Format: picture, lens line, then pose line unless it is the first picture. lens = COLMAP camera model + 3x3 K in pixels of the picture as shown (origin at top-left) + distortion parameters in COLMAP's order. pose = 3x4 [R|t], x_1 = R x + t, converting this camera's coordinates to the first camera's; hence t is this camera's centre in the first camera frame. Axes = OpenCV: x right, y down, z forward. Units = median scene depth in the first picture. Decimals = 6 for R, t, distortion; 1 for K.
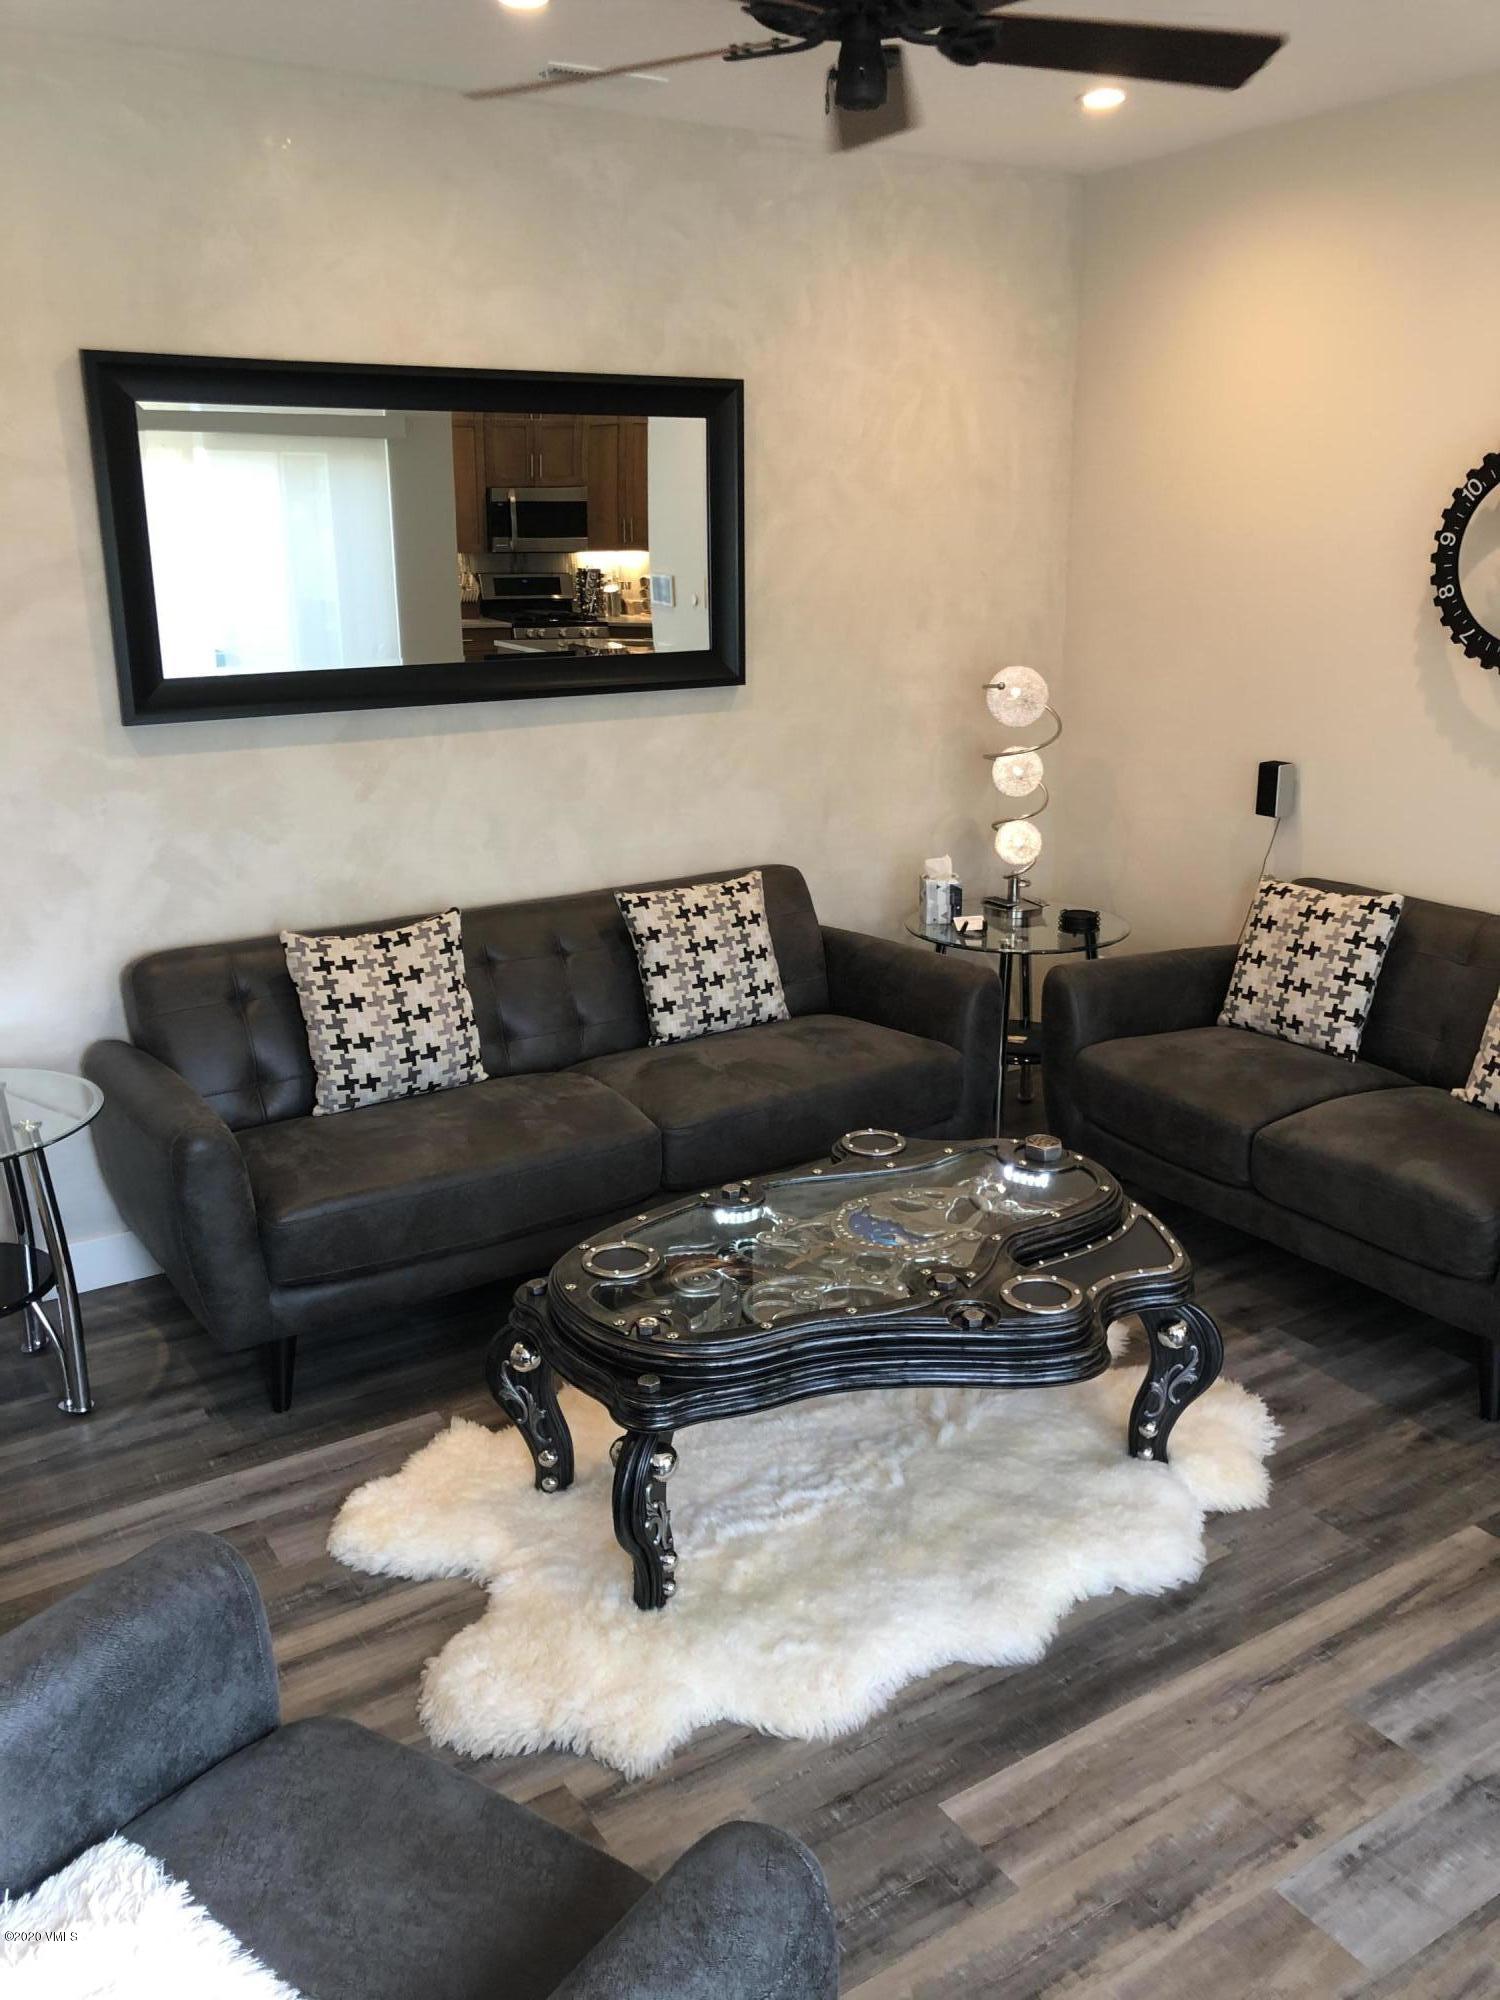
lens RADIAL K [[1631.7, 0, 740.9], [0, 1631.7, 989.2], [0, 0, 1]] dist [0.013287, 0.009520]
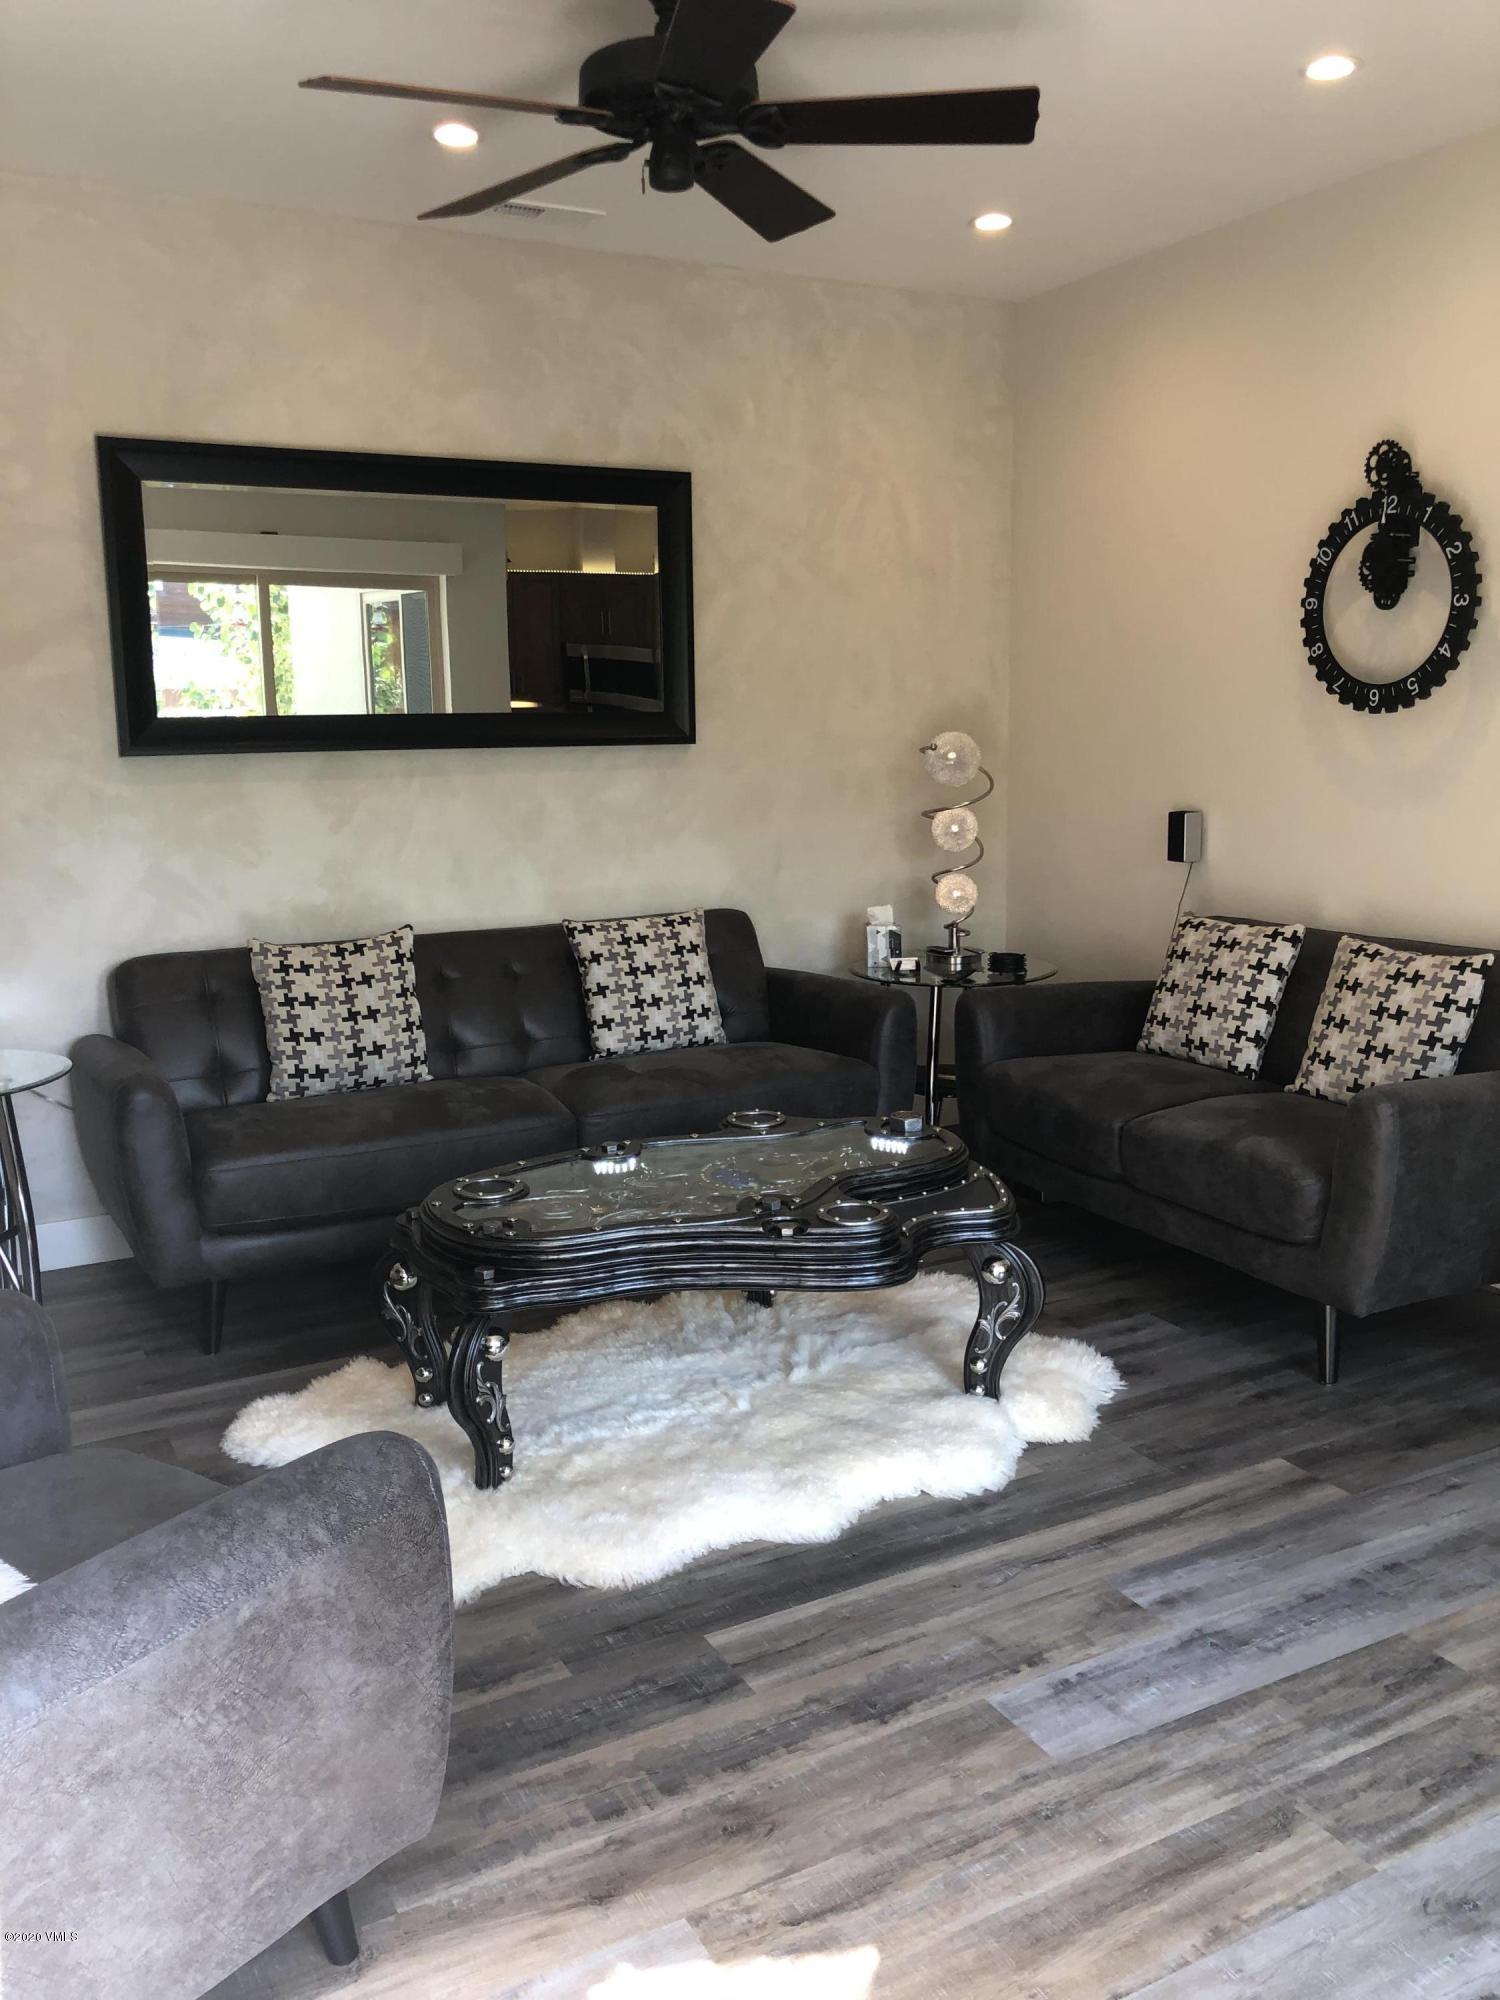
lens RADIAL K [[1631.7, 0, 745.5], [0, 1631.7, 987.5], [0, 0, 1]] dist [0.013287, 0.009520]
pose [[0.997527, 0.007541, -0.069874, 0.149742], [-0.014981, 0.994192, -0.106573, 0.122663], [0.068665, 0.107356, 0.991847, -0.091299]]
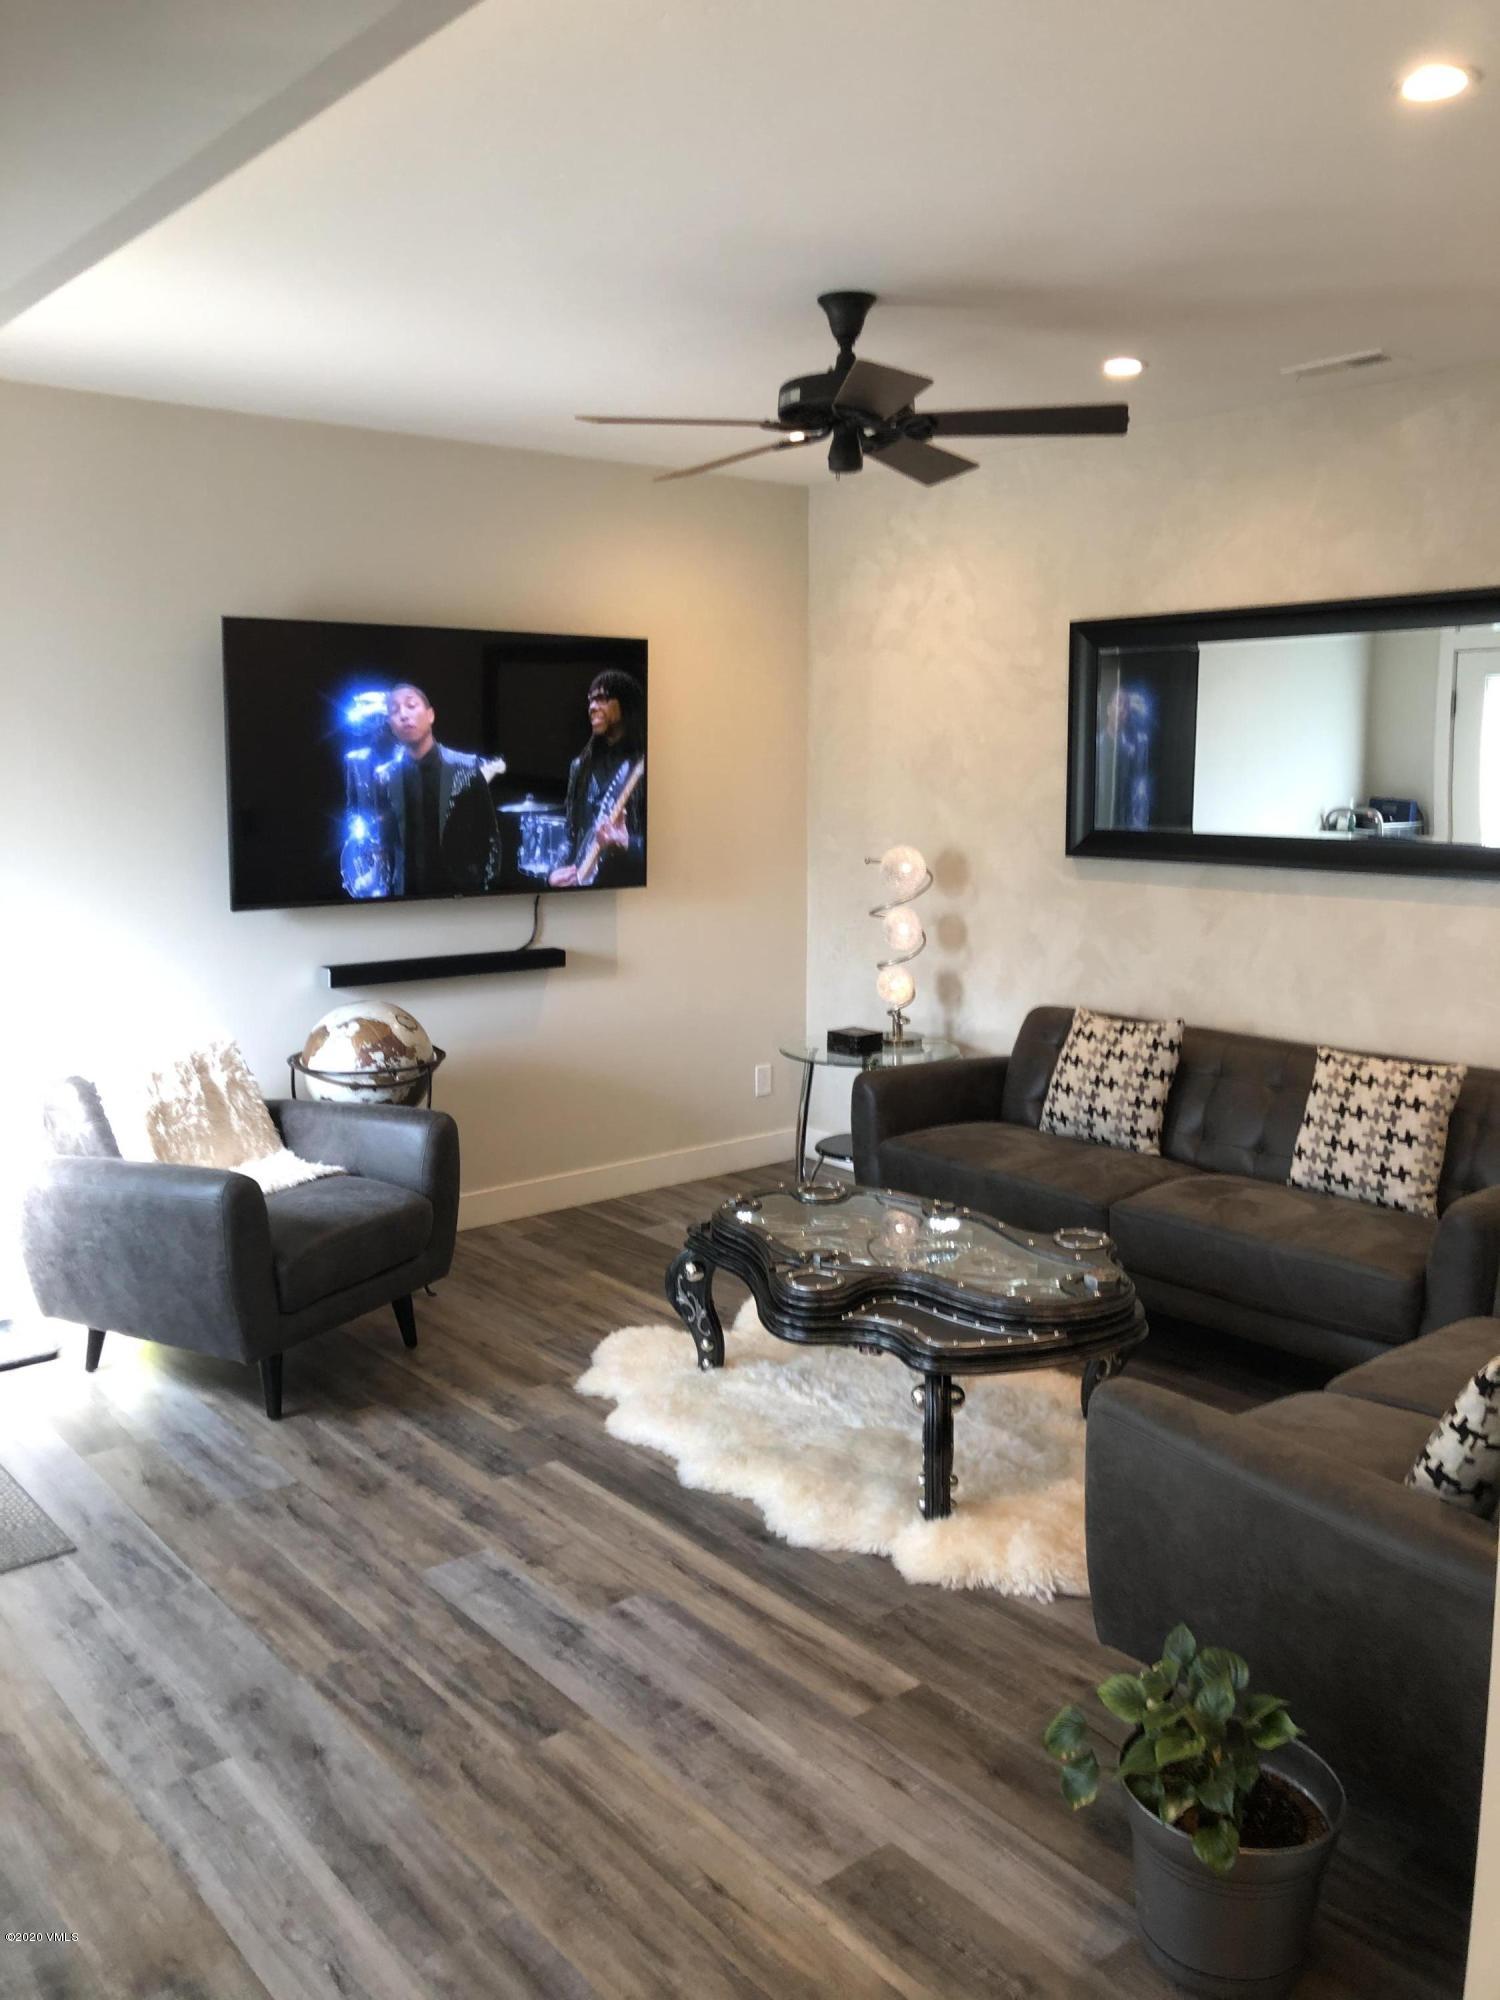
lens RADIAL K [[1631.7, 0, 754.6], [0, 1631.7, 987.1], [0, 0, 1]] dist [0.013287, 0.009520]
pose [[0.121645, 0.151737, -0.980907, 1.175934], [-0.264826, 0.957383, 0.115256, -0.152285], [0.956593, 0.245750, 0.156644, 0.546535]]
